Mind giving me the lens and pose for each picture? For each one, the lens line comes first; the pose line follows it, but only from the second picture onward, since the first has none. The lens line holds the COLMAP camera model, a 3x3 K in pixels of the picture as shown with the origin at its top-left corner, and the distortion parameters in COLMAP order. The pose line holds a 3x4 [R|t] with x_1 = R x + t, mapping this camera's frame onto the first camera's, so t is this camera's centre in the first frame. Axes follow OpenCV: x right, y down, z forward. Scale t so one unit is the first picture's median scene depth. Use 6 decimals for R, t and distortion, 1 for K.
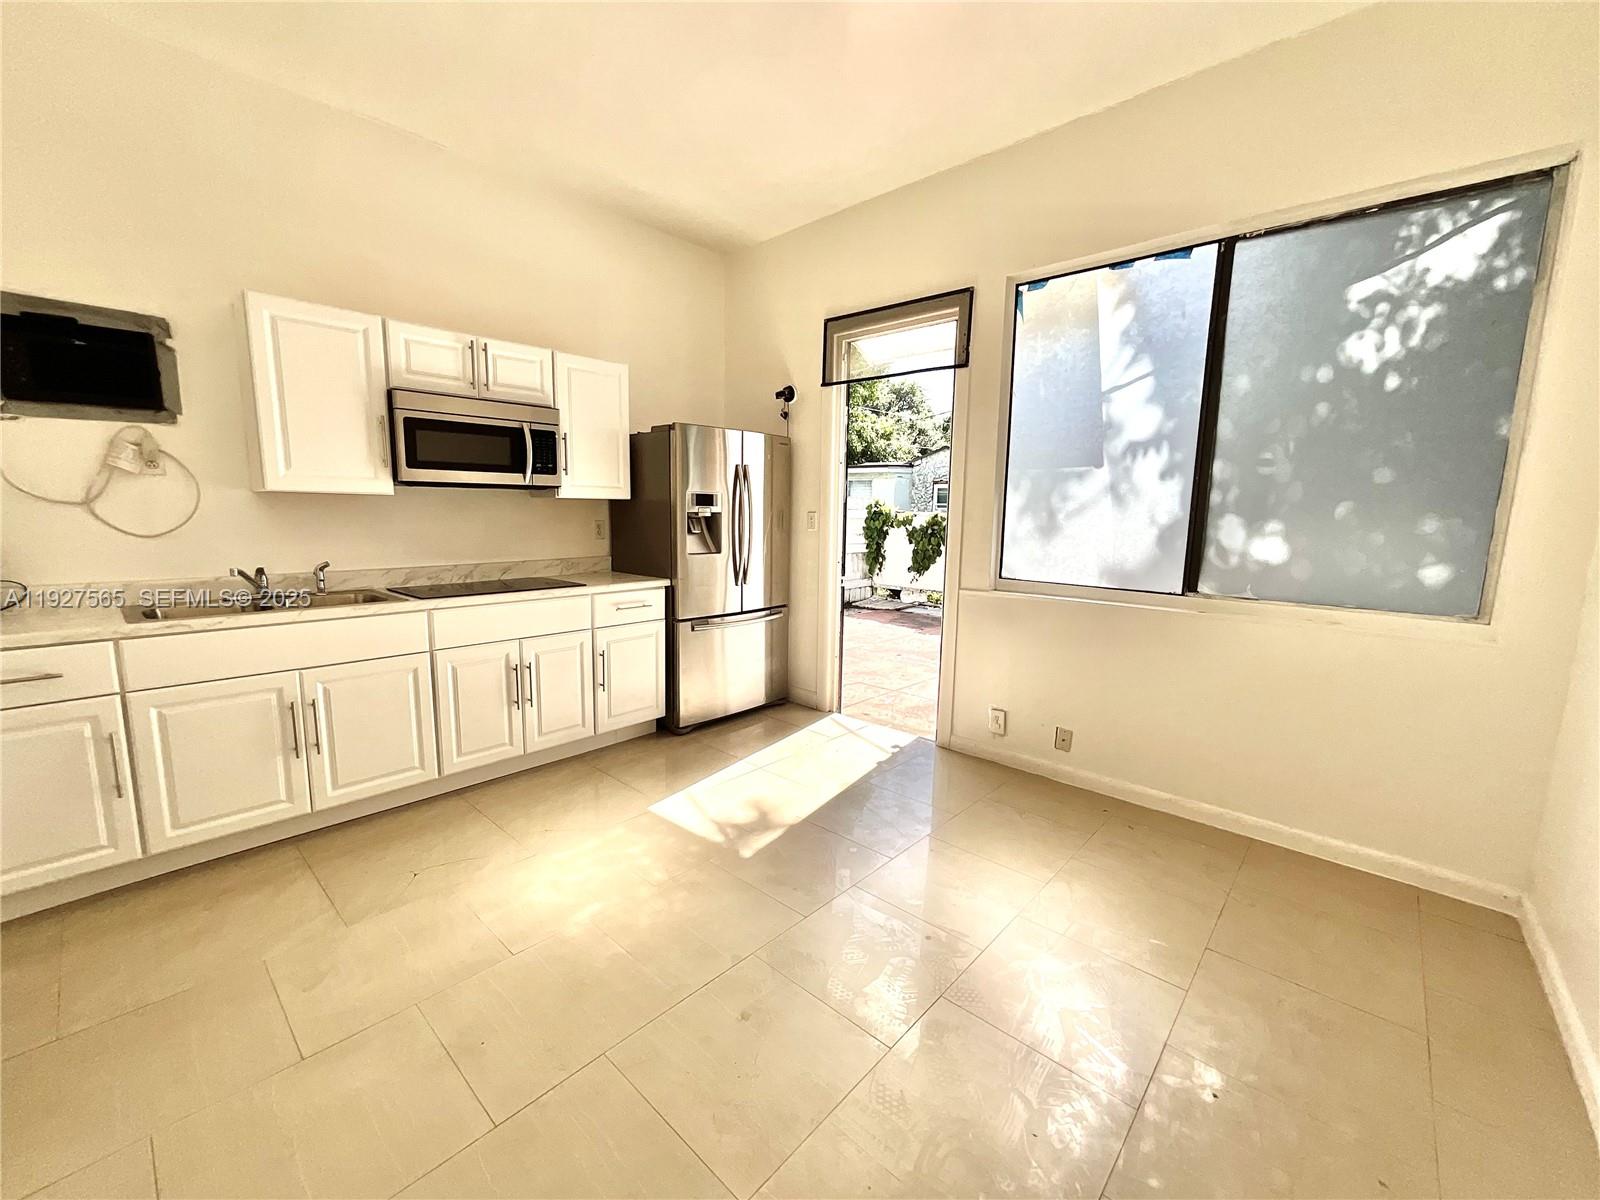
lens RADIAL K [[646.9, 0, 800.0], [0, 646.9, 600.0], [0, 0, 1]] dist [-0.001251, 0.000197]
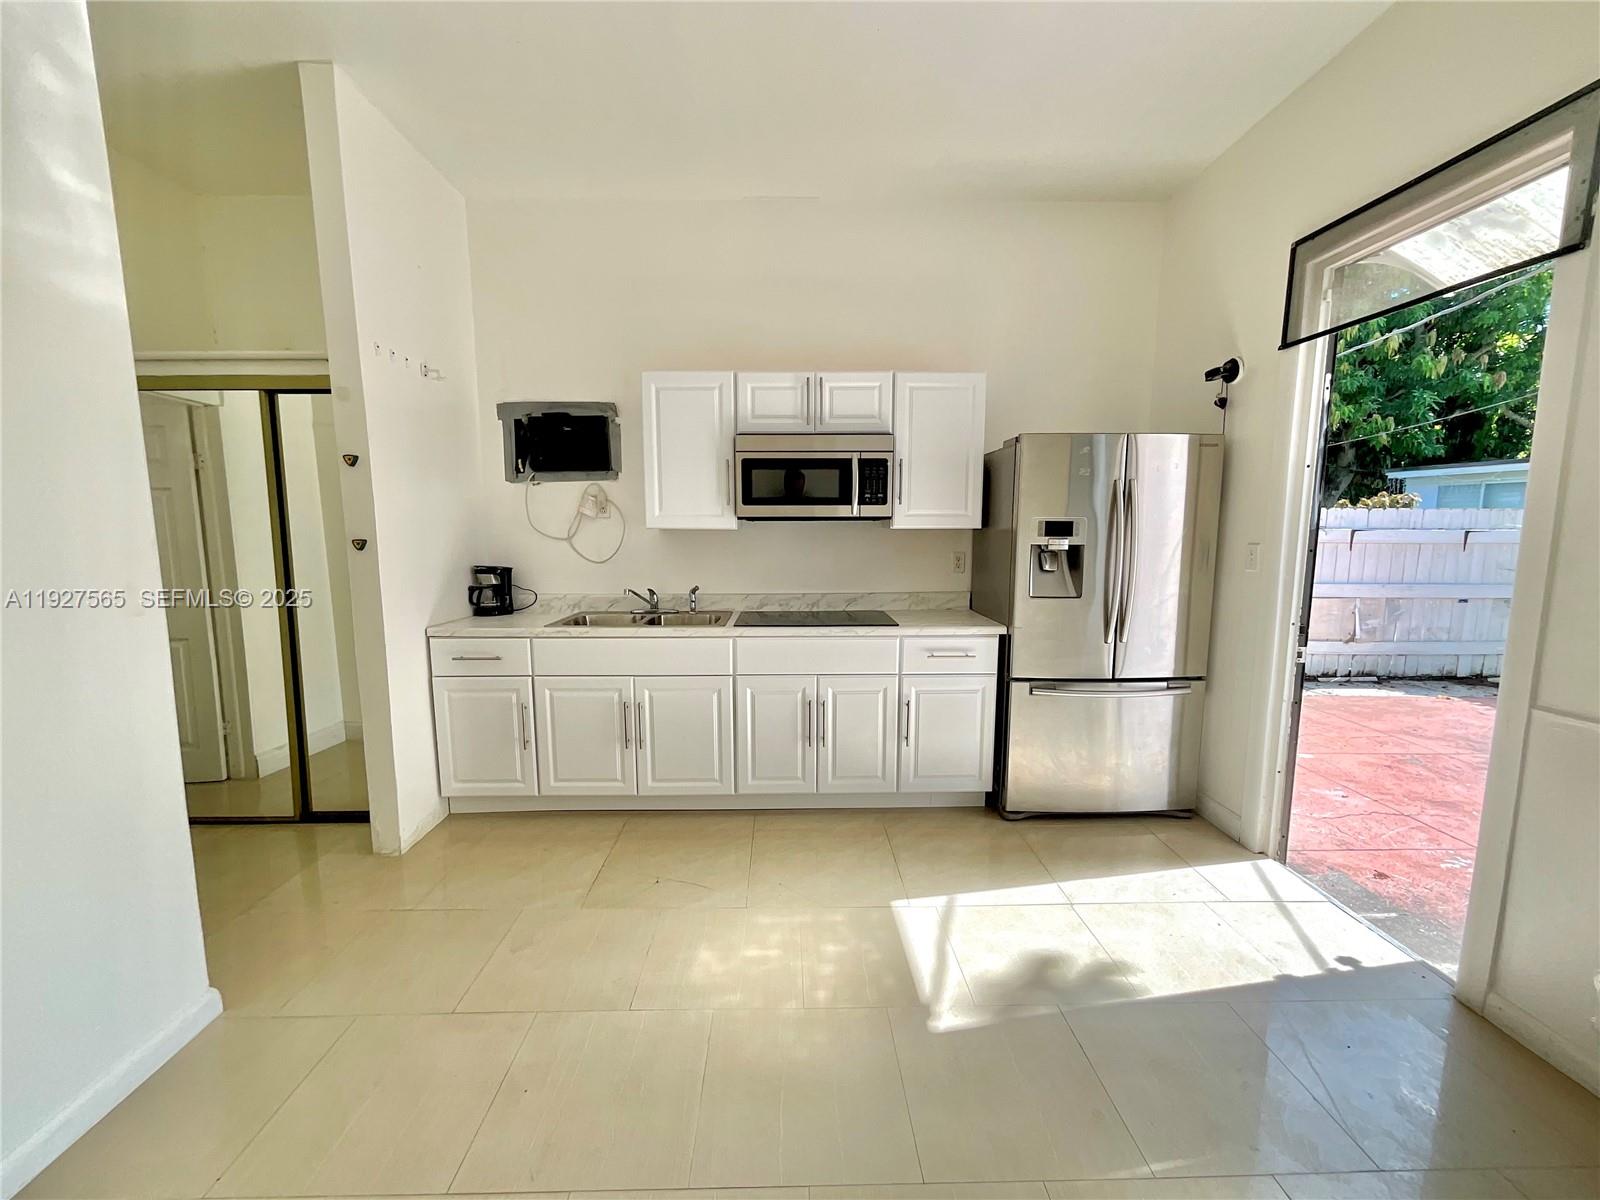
lens RADIAL K [[646.9, 0, 800.0], [0, 646.9, 600.0], [0, 0, 1]] dist [-0.001251, 0.000197]
pose [[0.691404, 0.070639, -0.719007, 0.219743], [-0.090544, 0.995834, 0.010768, -0.055153], [0.716773, 0.057657, 0.694919, 0.269865]]
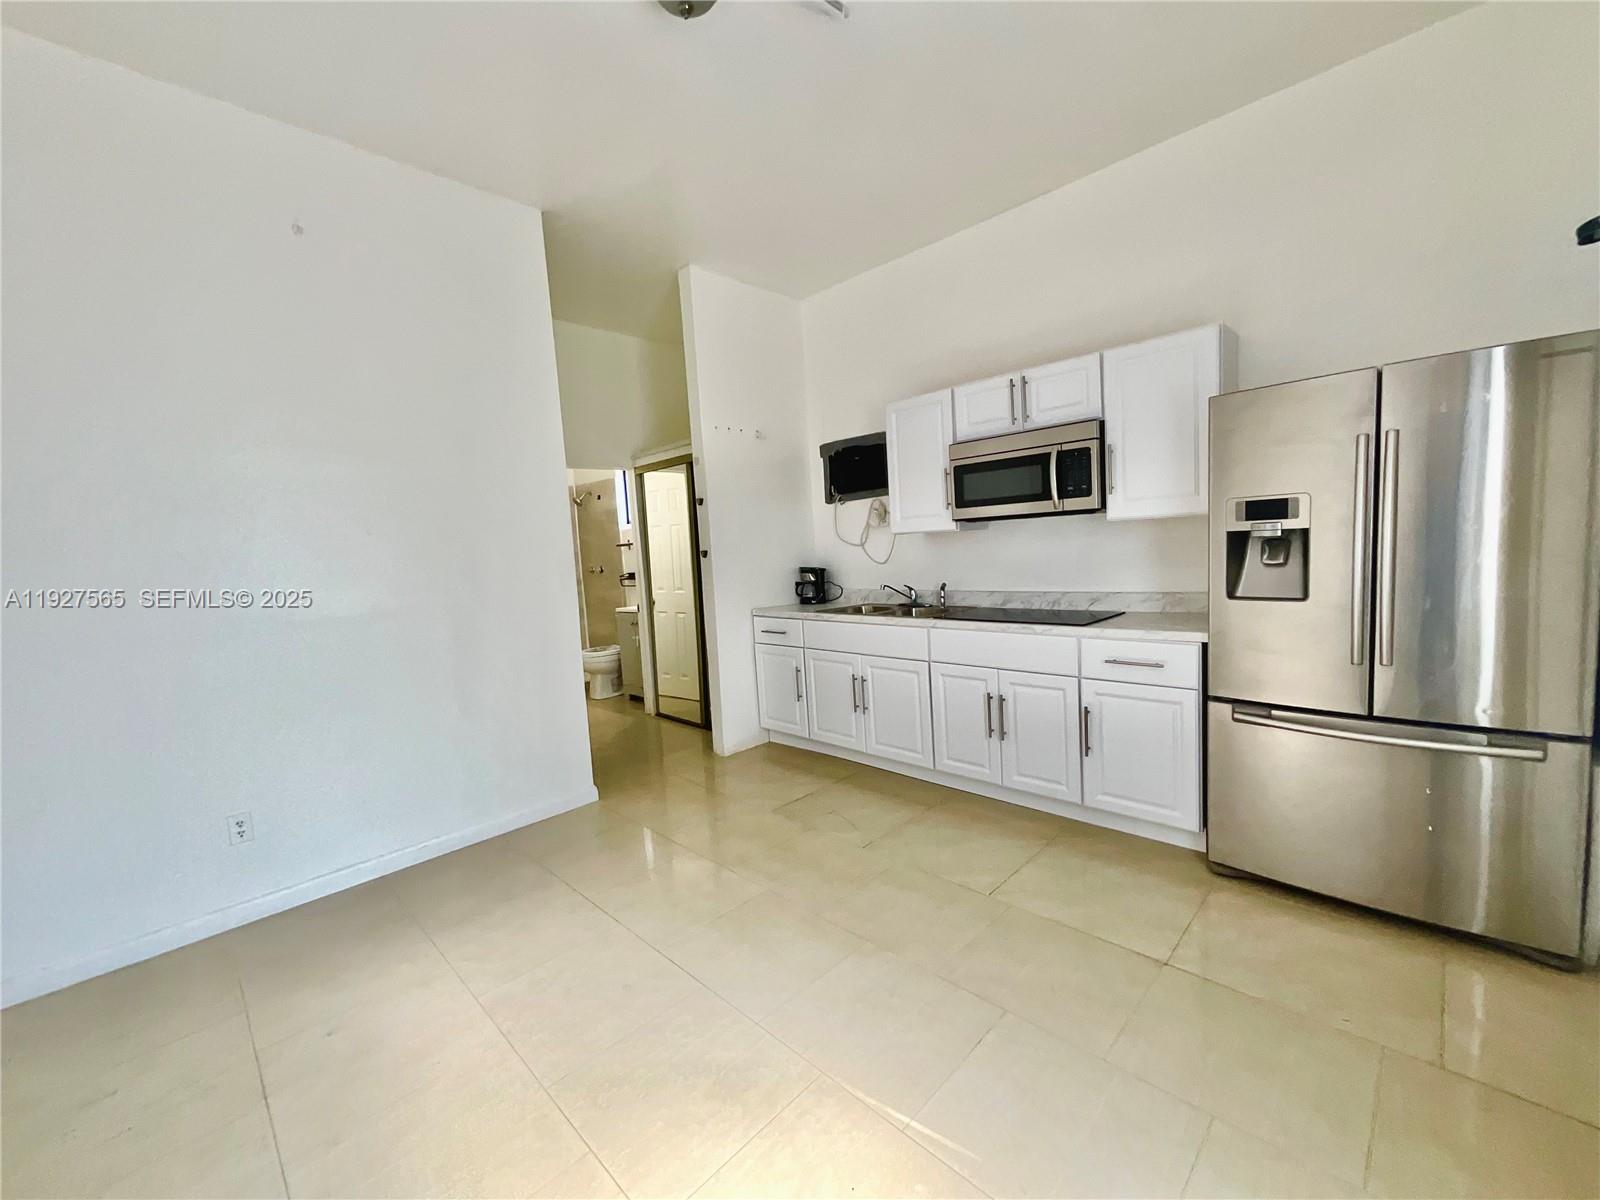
lens RADIAL K [[646.9, 0, 800.0], [0, 646.9, 600.0], [0, 0, 1]] dist [-0.001251, 0.000197]
pose [[-0.043464, 0.074778, -0.996252, 0.521392], [-0.083958, 0.993394, 0.078227, -0.089874], [0.995521, 0.087043, -0.036899, 0.656660]]
